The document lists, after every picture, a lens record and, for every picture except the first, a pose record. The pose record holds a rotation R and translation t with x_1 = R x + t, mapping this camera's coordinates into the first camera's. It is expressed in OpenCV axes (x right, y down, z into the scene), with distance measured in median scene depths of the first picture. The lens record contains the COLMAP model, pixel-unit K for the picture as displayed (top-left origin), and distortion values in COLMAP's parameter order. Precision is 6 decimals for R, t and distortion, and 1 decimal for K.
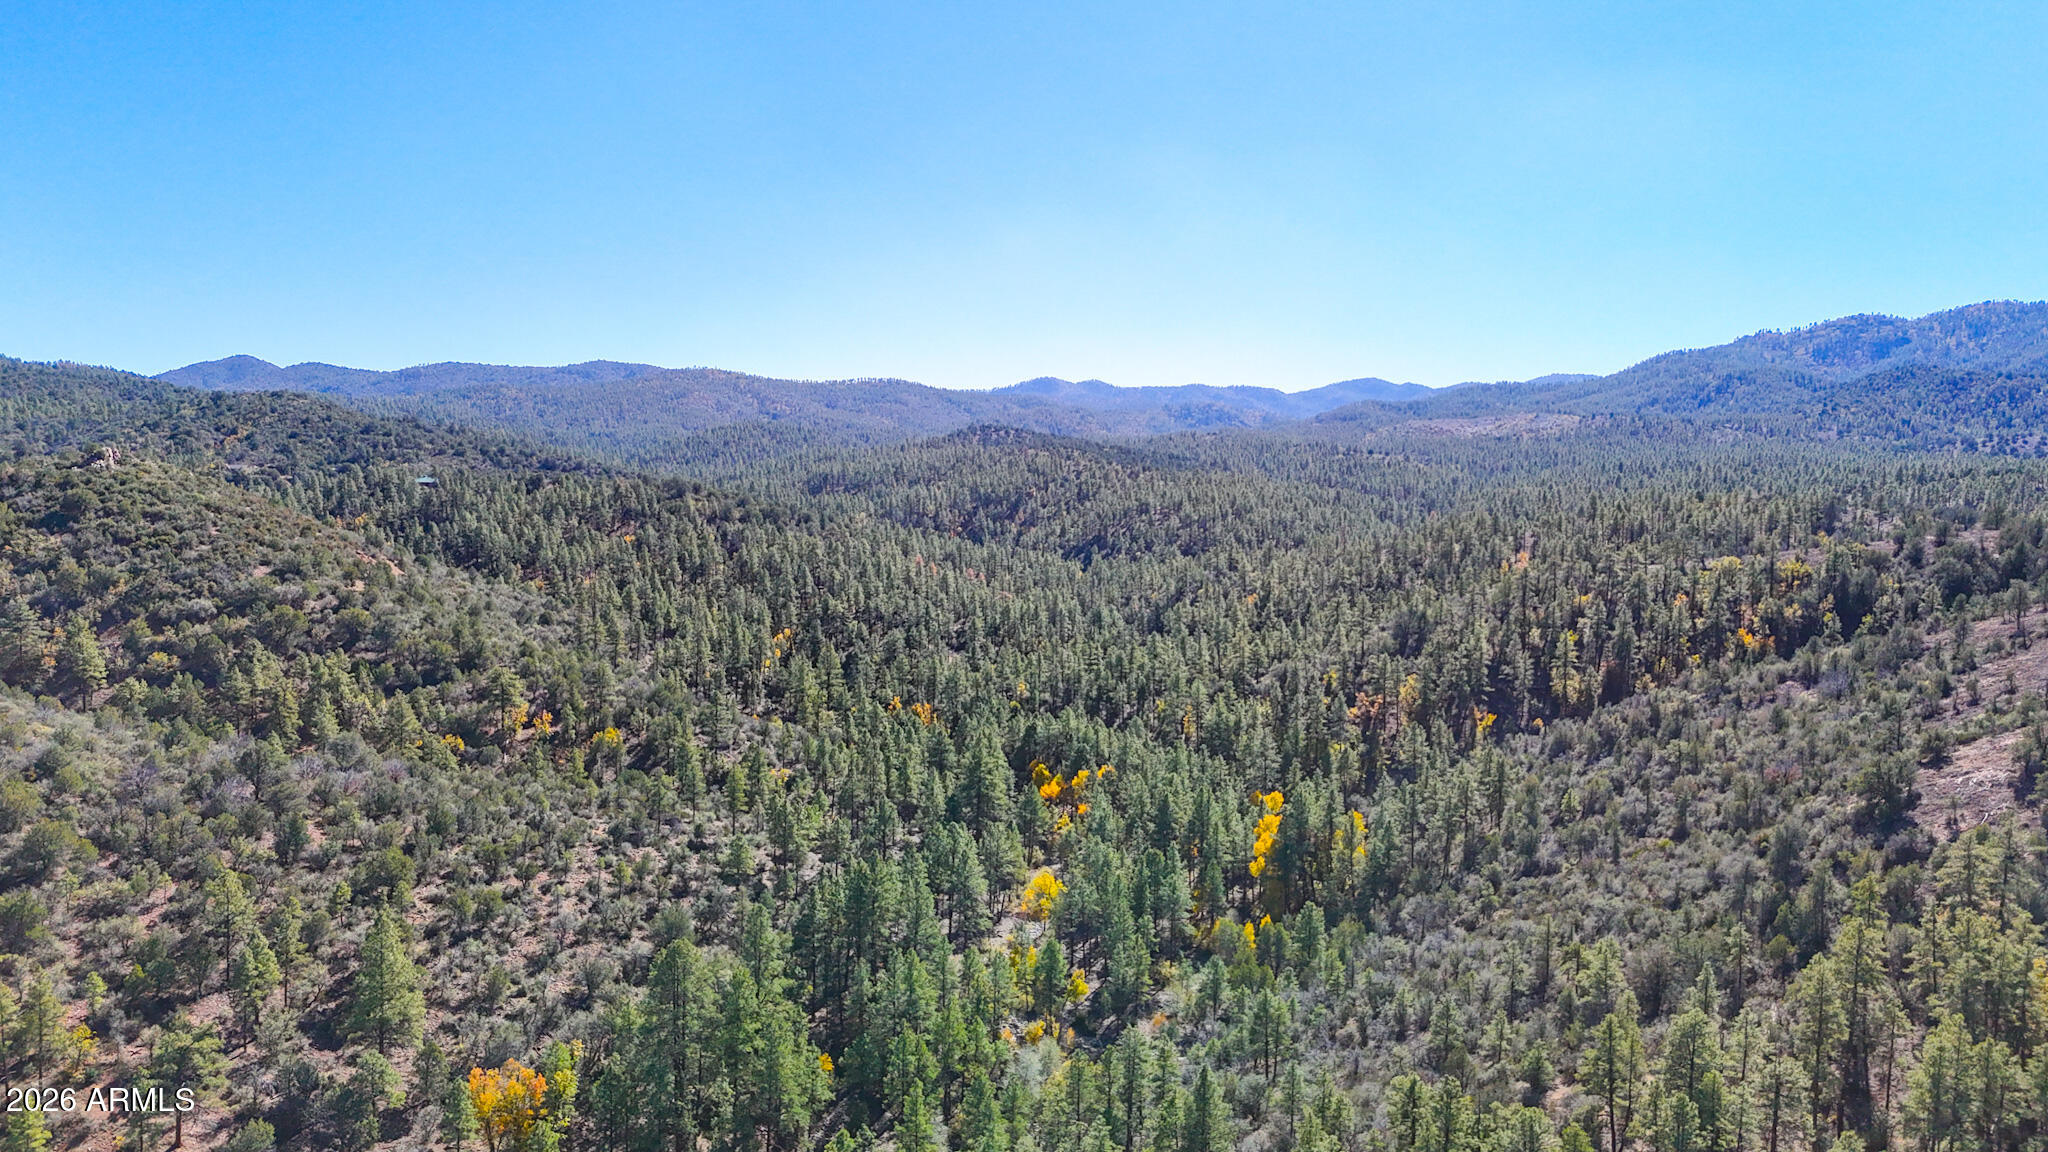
lens RADIAL K [[1498.0, 0, 1020.8], [0, 1498.0, 568.1], [0, 0, 1]] dist [0.077310, -0.073362]
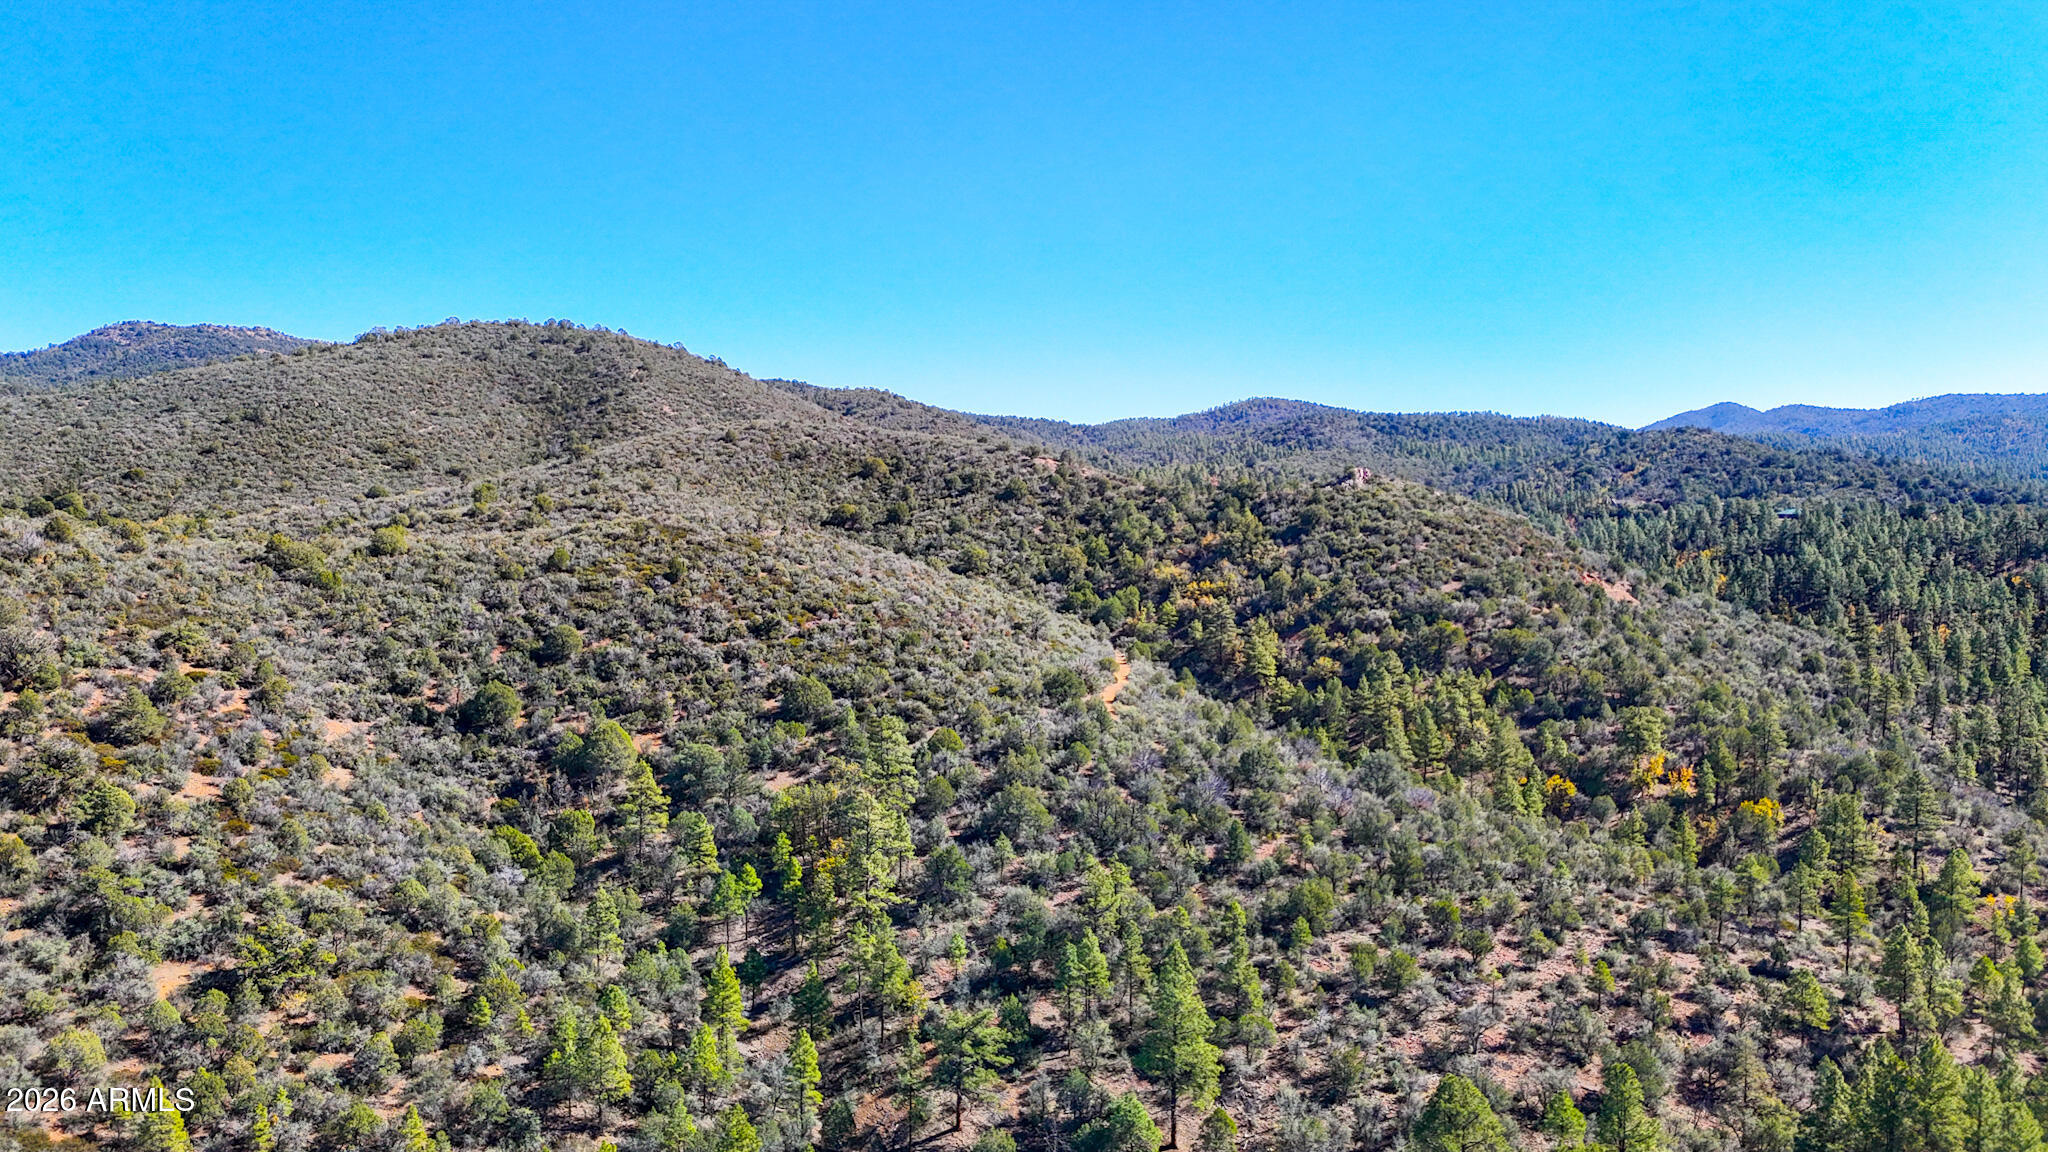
lens RADIAL K [[1498.0, 0, 1025.4], [0, 1498.0, 579.7], [0, 0, 1]] dist [0.077310, -0.073362]
pose [[0.611053, 0.033004, -0.790901, 0.109384], [-0.051875, 0.998652, 0.001594, 0.011013], [0.789888, 0.040054, 0.611942, 0.204950]]
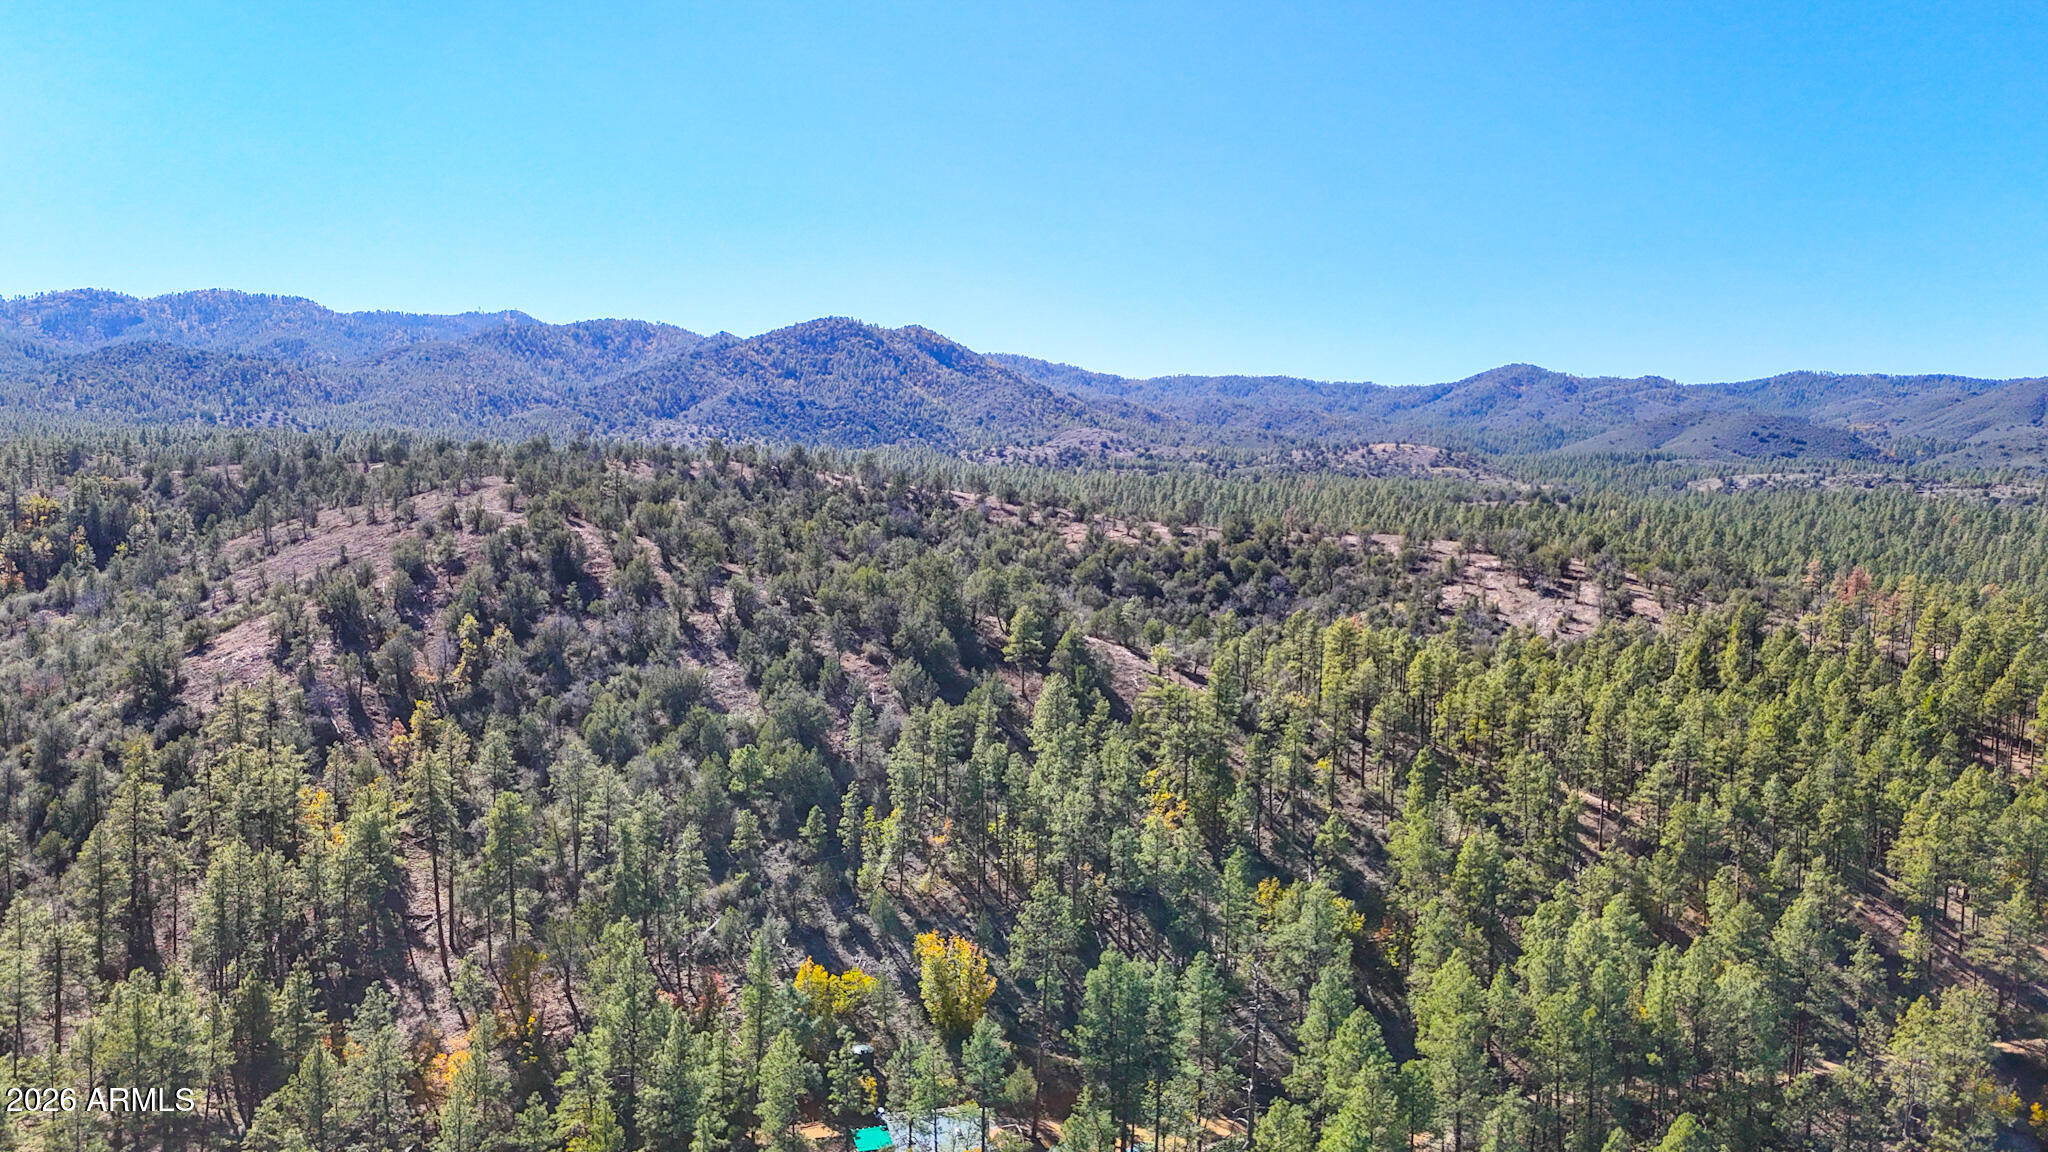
lens RADIAL K [[1498.0, 0, 1018.6], [0, 1498.0, 579.4], [0, 0, 1]] dist [0.077310, -0.073362]
pose [[0.504754, -0.065523, 0.860773, 0.000515], [0.050911, 0.997639, 0.046087, 0.039280], [-0.861761, 0.020560, 0.506898, 0.004824]]
